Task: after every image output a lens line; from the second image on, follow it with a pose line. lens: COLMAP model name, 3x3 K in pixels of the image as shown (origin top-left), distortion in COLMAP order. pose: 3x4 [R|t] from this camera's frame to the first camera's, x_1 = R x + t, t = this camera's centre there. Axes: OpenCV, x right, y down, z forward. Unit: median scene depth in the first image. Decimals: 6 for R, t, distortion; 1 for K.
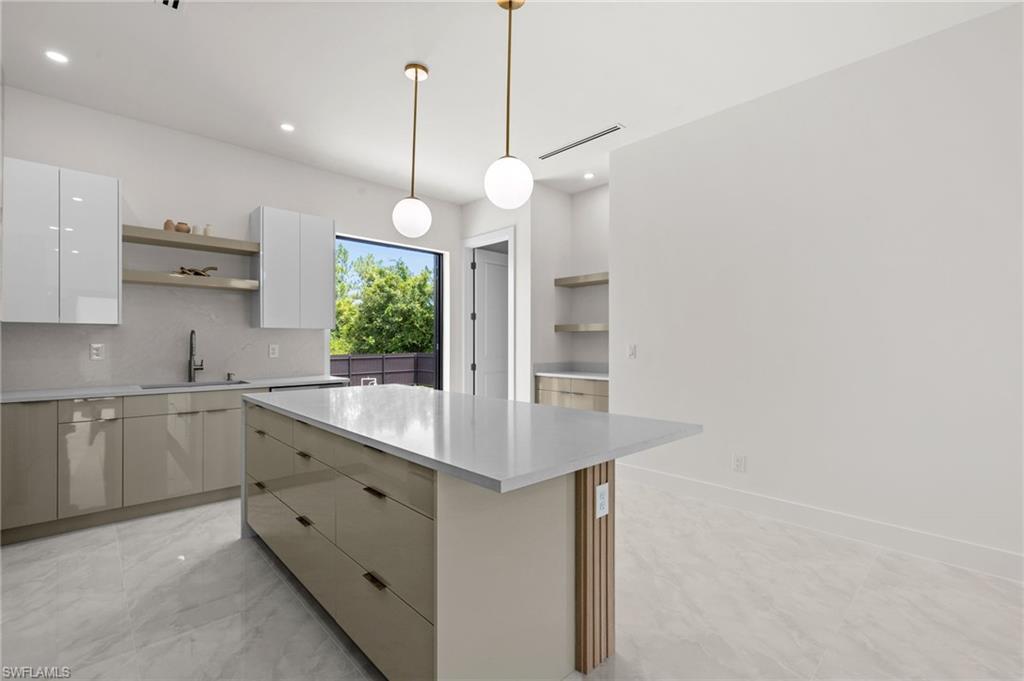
lens RADIAL K [[456.8, 0, 515.4], [0, 456.8, 342.5], [0, 0, 1]] dist [0.002585, -0.000016]
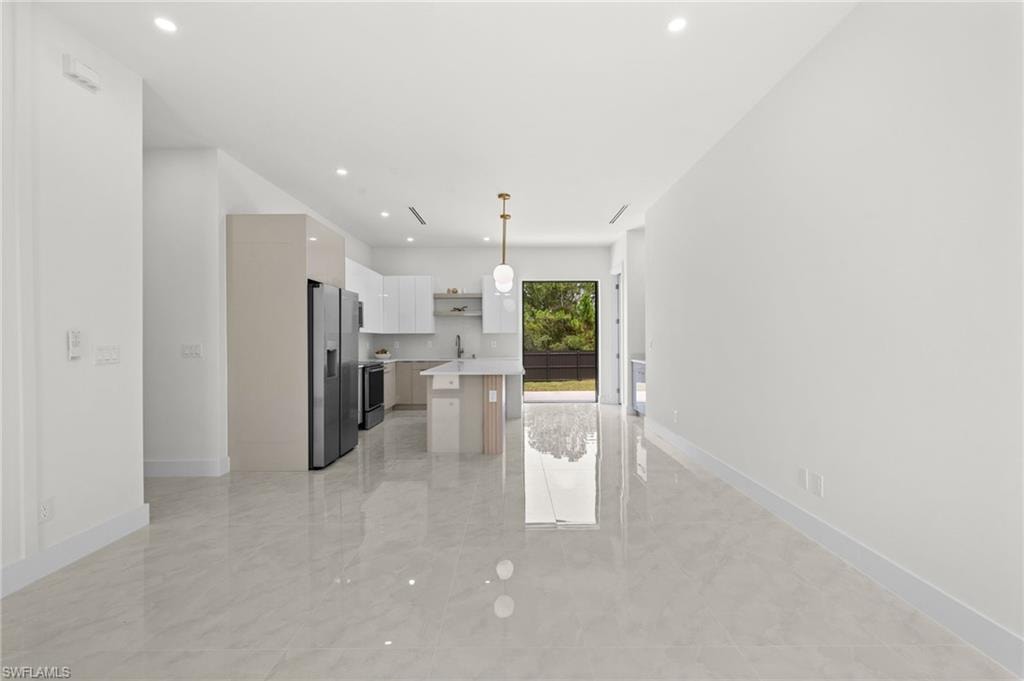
lens RADIAL K [[449.9, 0, 511.5], [0, 449.9, 335.1], [0, 0, 1]] dist [0.001287, -0.001756]
pose [[0.721192, -0.013603, -0.692602, 0.906221], [0.006141, 0.999893, -0.013244, 0.003963], [0.692708, 0.005298, 0.721199, -0.377478]]
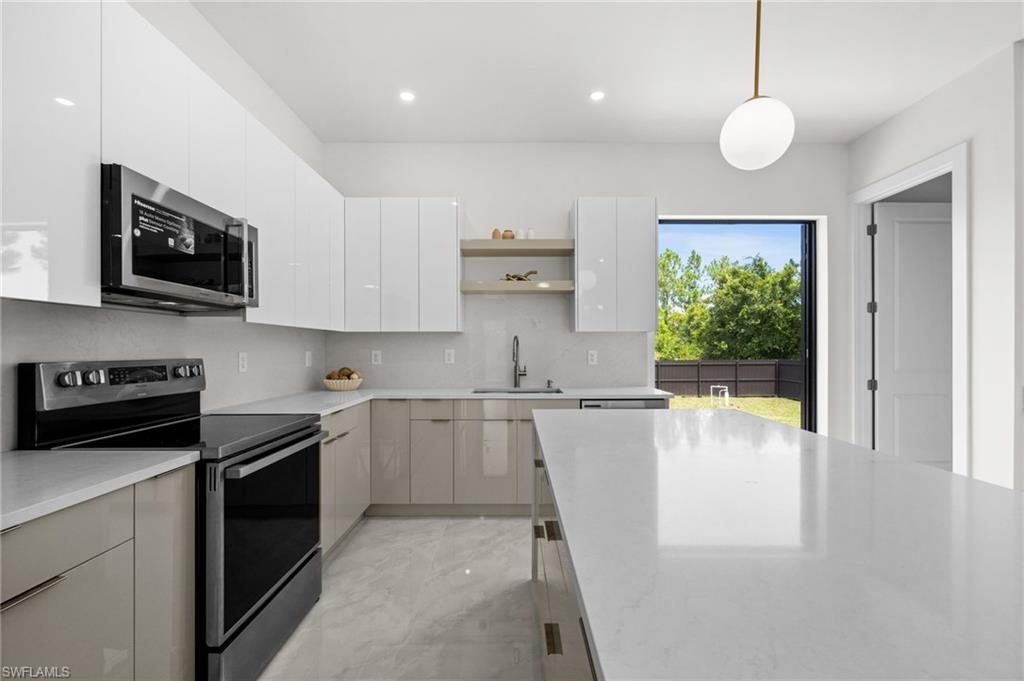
lens RADIAL K [[435.7, 0, 513.2], [0, 435.7, 348.3], [0, 0, 1]] dist [0.000069, 0.000237]
pose [[0.723565, -0.000808, -0.690256, -0.045758], [0.001942, 0.999998, 0.000866, -0.000721], [0.690254, -0.001967, 0.723565, 0.266648]]
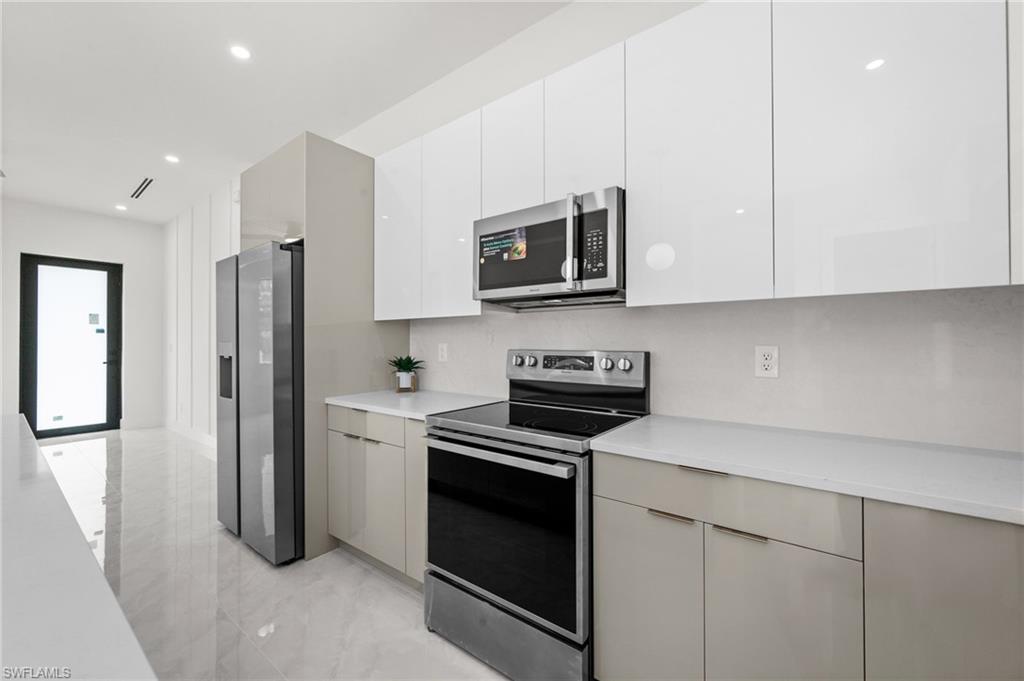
lens RADIAL K [[403.3, 0, 513.7], [0, 403.3, 339.1], [0, 0, 1]] dist [0.000566, -0.000236]
pose [[-0.987623, 0.000359, -0.156848, -0.461690], [0.001727, 0.999962, -0.008584, 0.001079], [0.156839, -0.008749, -0.987585, 0.771373]]
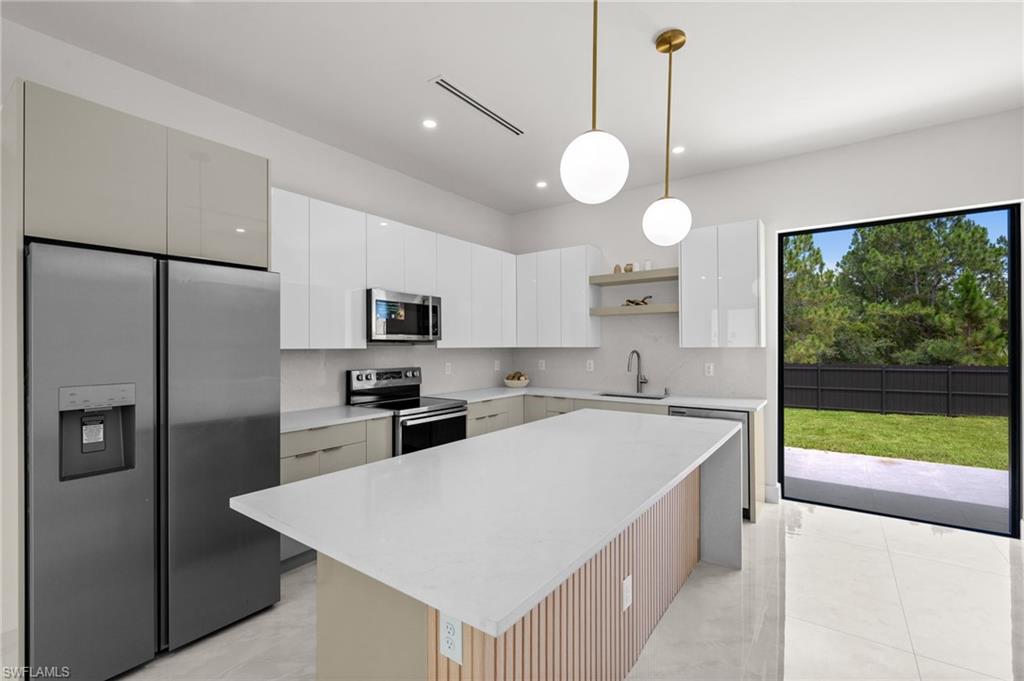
lens RADIAL K [[449.9, 0, 510.3], [0, 449.9, 343.1], [0, 0, 1]] dist [0.001287, -0.001756]
pose [[0.176732, -0.006444, -0.984238, 0.360643], [0.004685, 0.999973, -0.005706, -0.036103], [0.984248, -0.003603, 0.176757, 0.403725]]
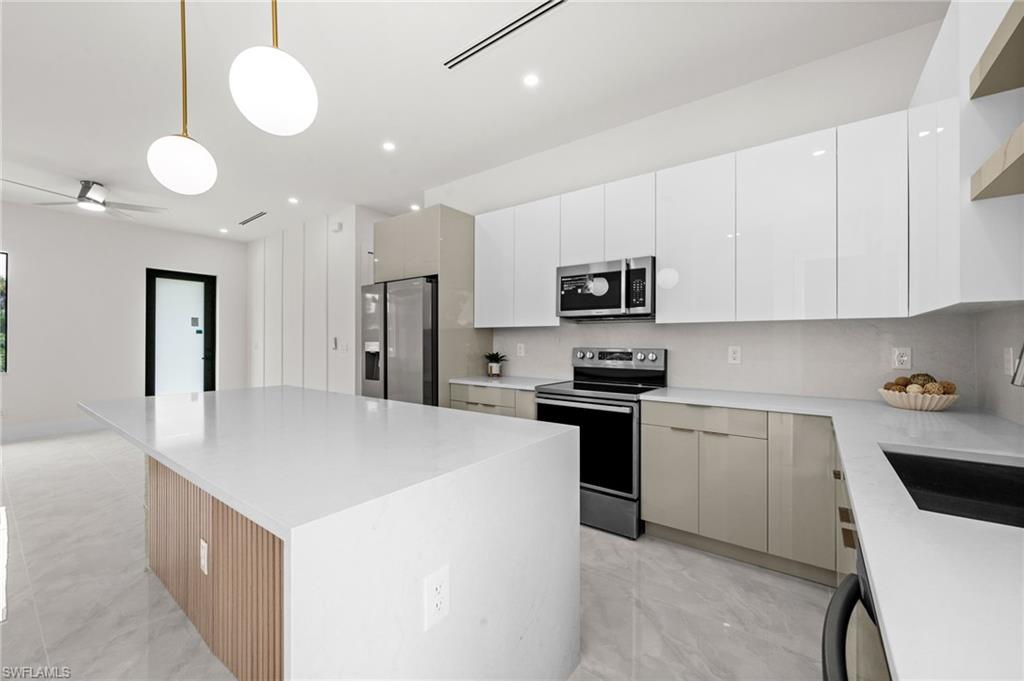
lens RADIAL K [[403.3, 0, 511.9], [0, 403.3, 341.6], [0, 0, 1]] dist [0.000566, -0.000236]
pose [[-0.986685, -0.004757, -0.162573, -0.285090], [-0.004092, 0.999982, -0.004425, 0.001751], [0.162591, -0.003701, -0.986687, 1.029849]]
